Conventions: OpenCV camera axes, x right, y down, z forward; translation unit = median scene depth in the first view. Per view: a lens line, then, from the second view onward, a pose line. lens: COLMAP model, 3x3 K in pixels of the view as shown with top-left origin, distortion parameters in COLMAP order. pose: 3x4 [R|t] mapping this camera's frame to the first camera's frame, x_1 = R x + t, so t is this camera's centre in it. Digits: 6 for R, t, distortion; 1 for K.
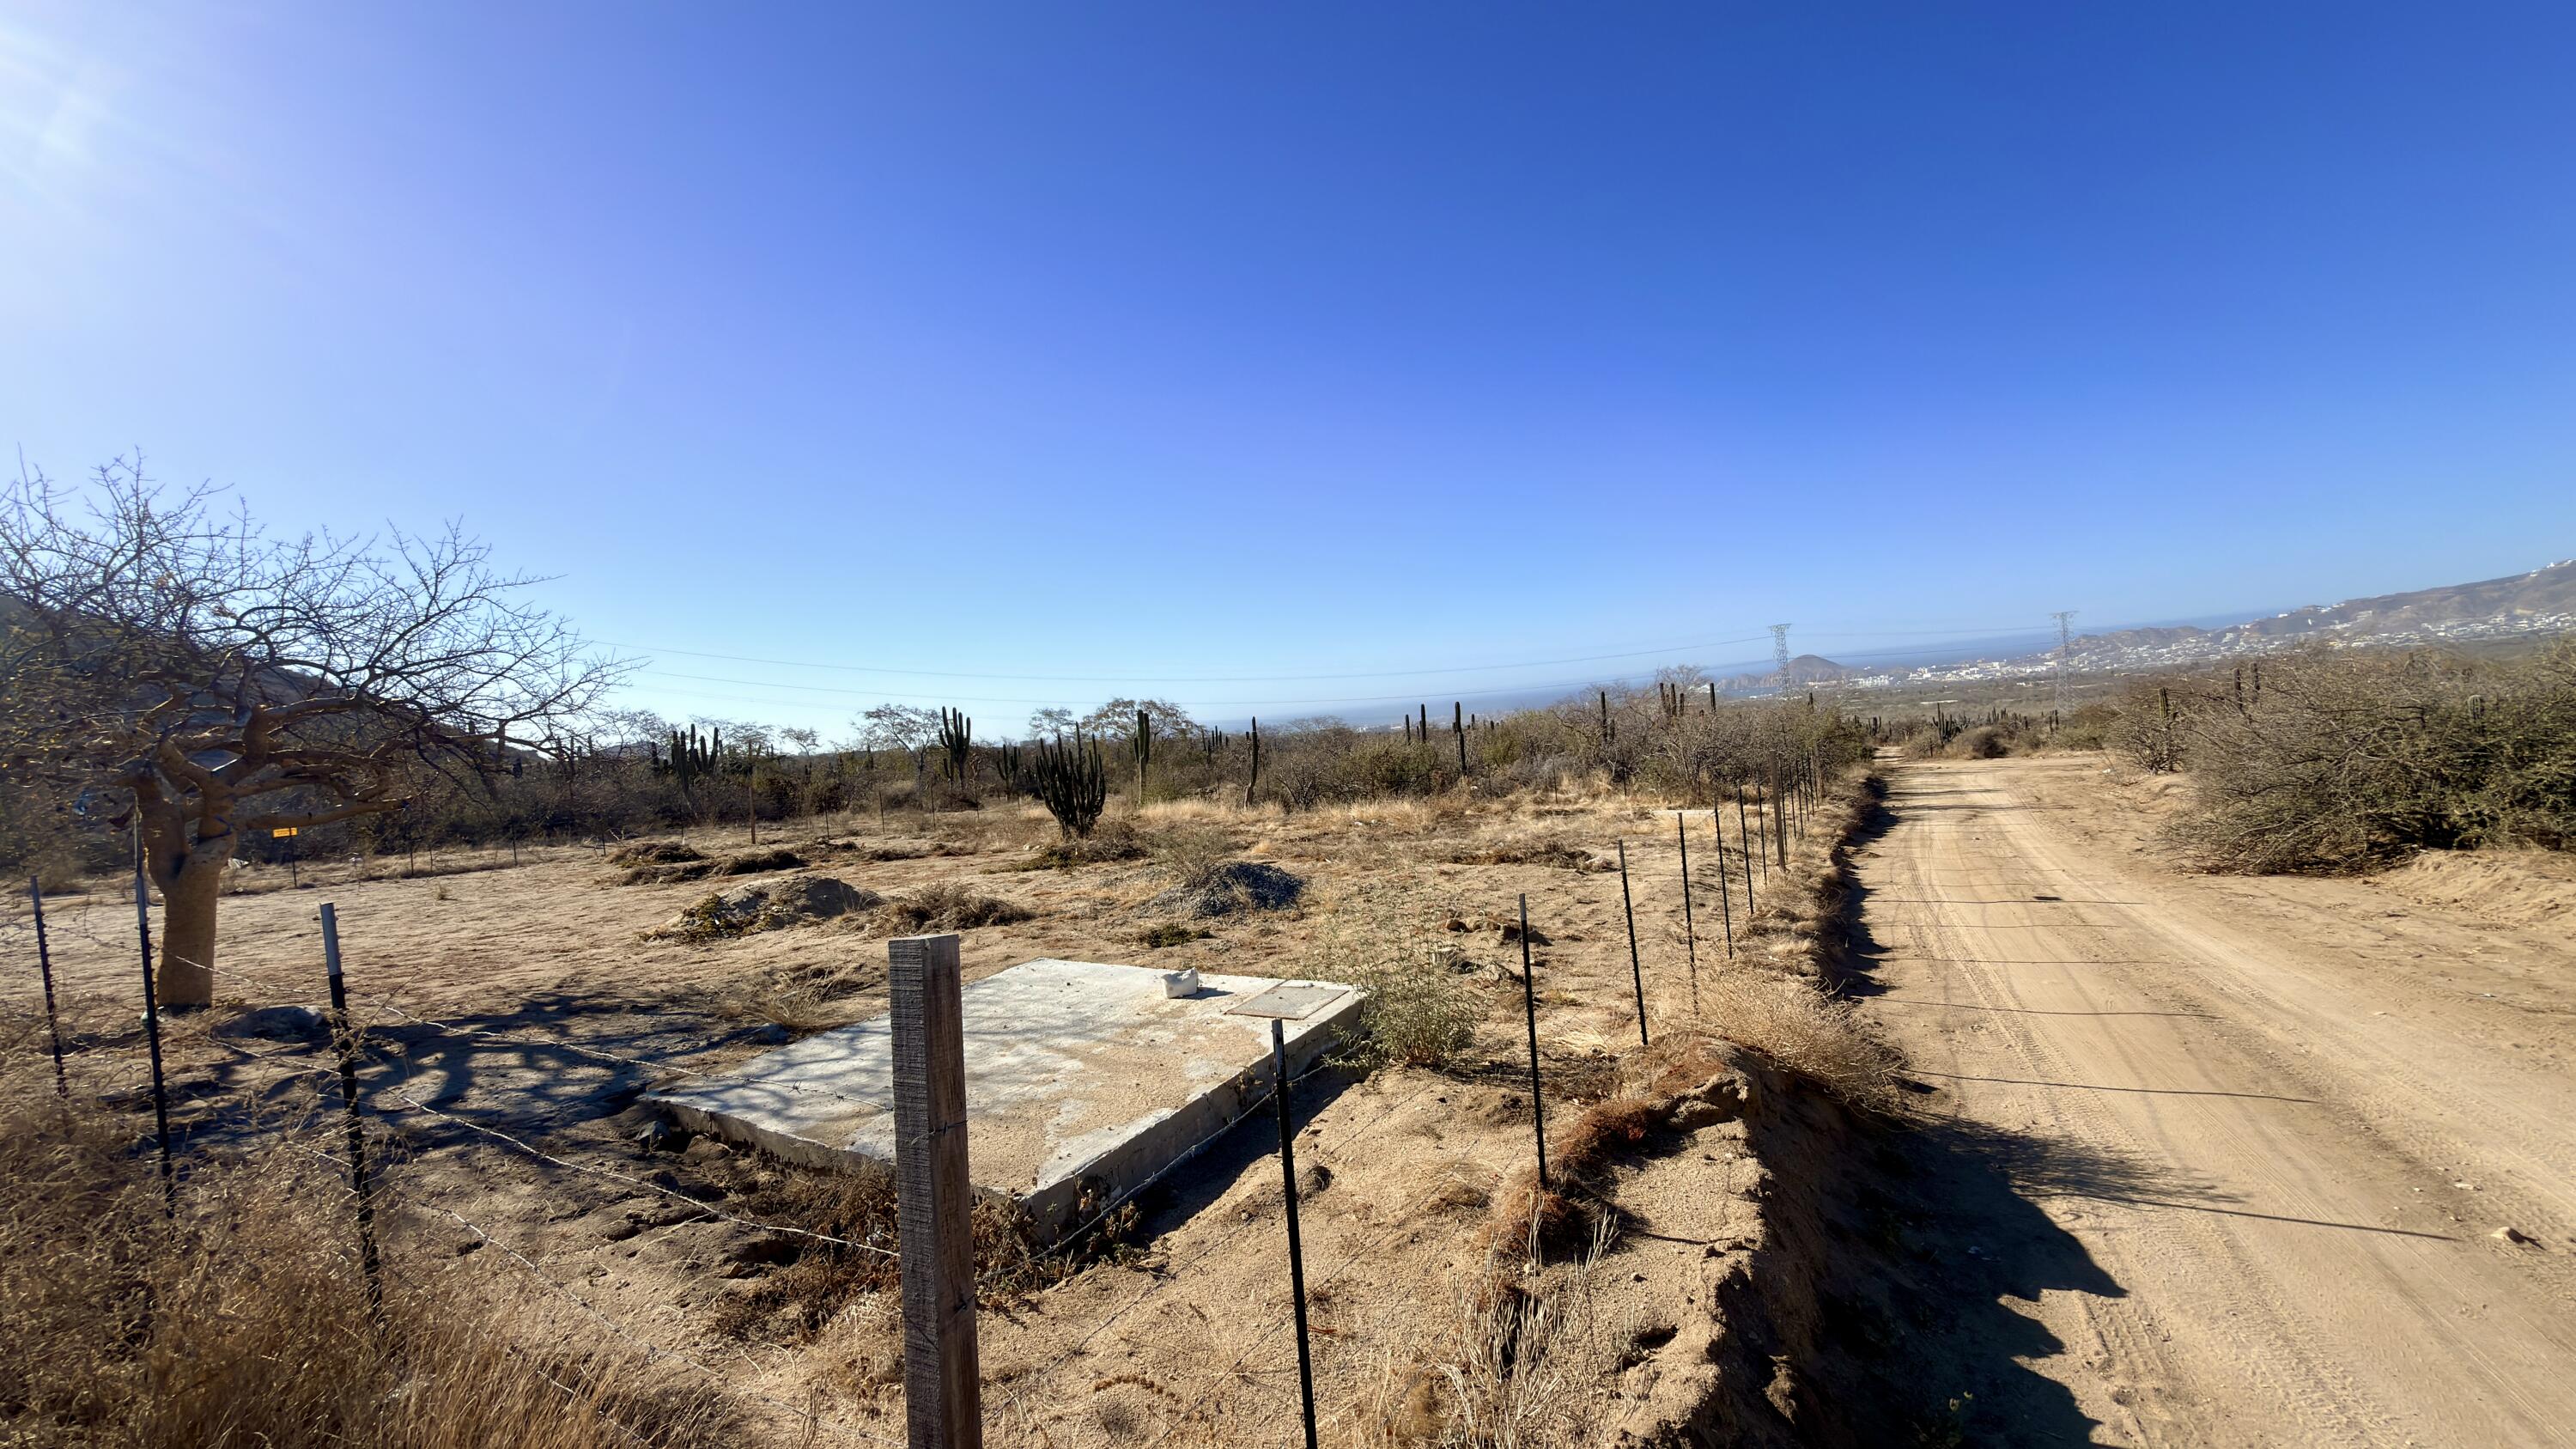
lens RADIAL K [[1035.7, 0, 1288.0], [0, 1035.7, 724.5], [0, 0, 1]] dist [-0.000659, 0.000674]
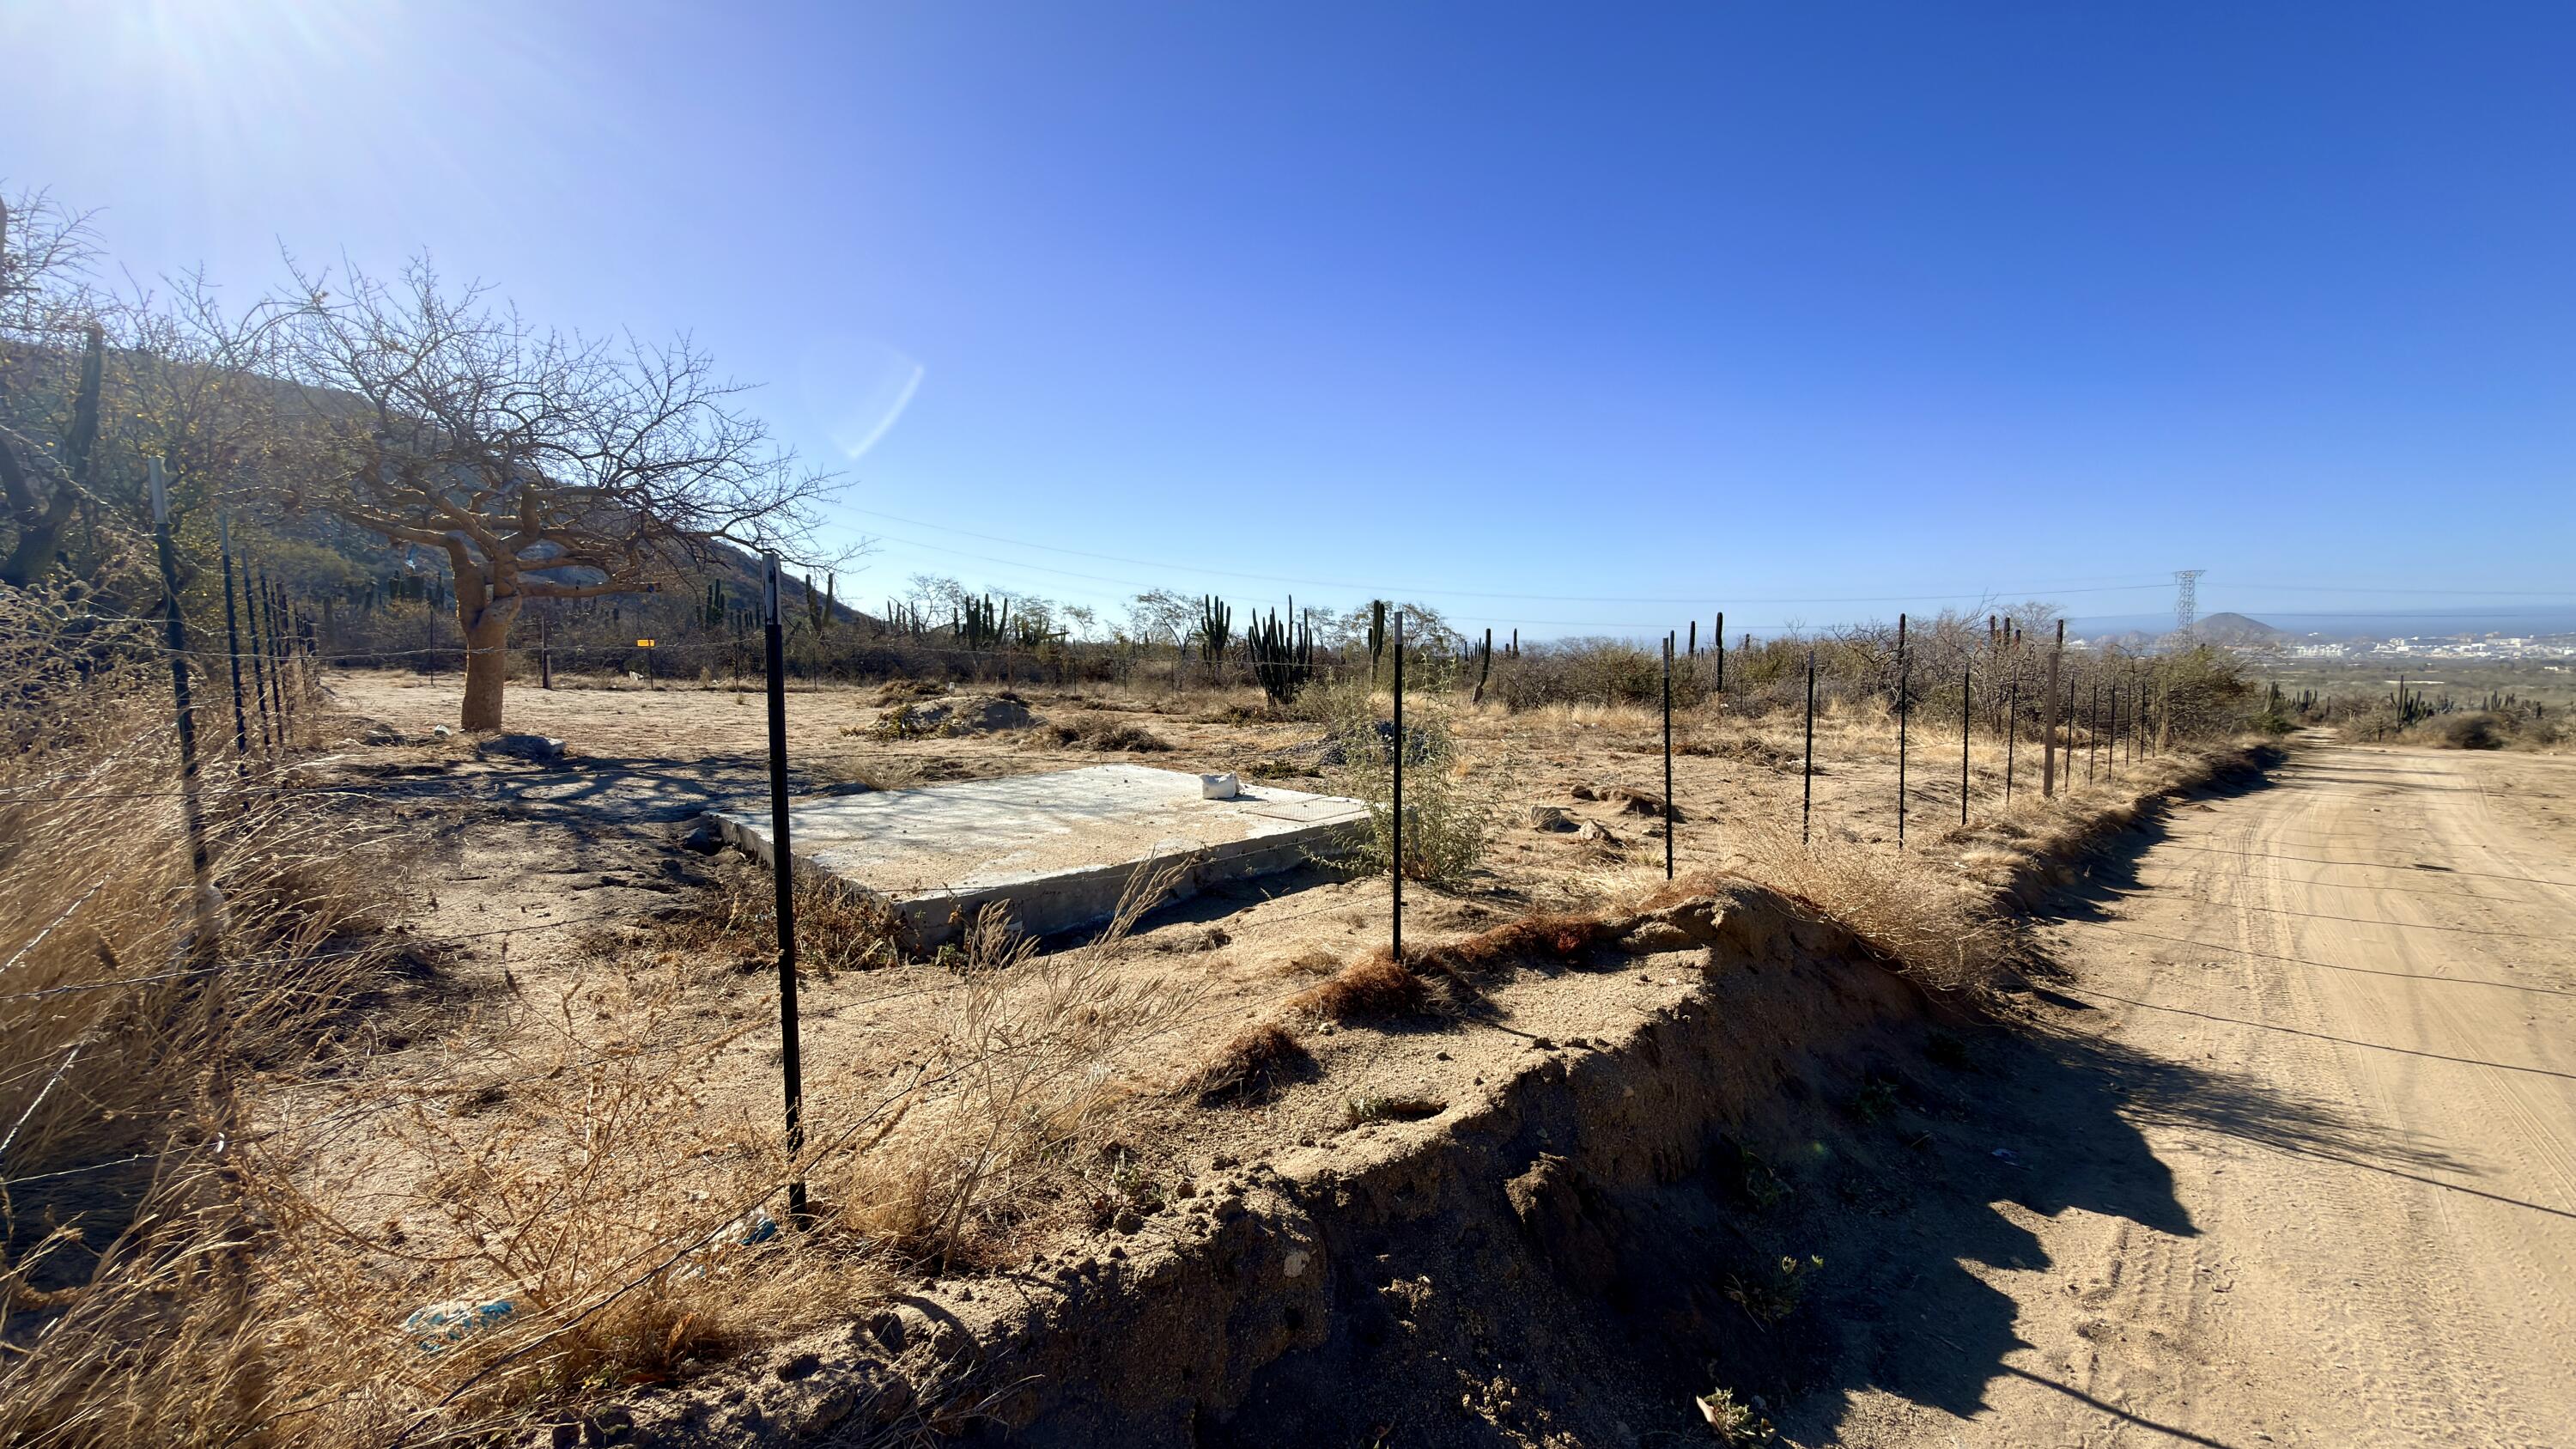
lens RADIAL K [[1035.7, 0, 1288.0], [0, 1035.7, 724.5], [0, 0, 1]] dist [-0.000659, 0.000674]
pose [[0.961329, 0.093923, -0.258891, 0.247035], [-0.073067, 0.993343, 0.089058, 0.125981], [0.265532, -0.066698, 0.961792, 0.116925]]
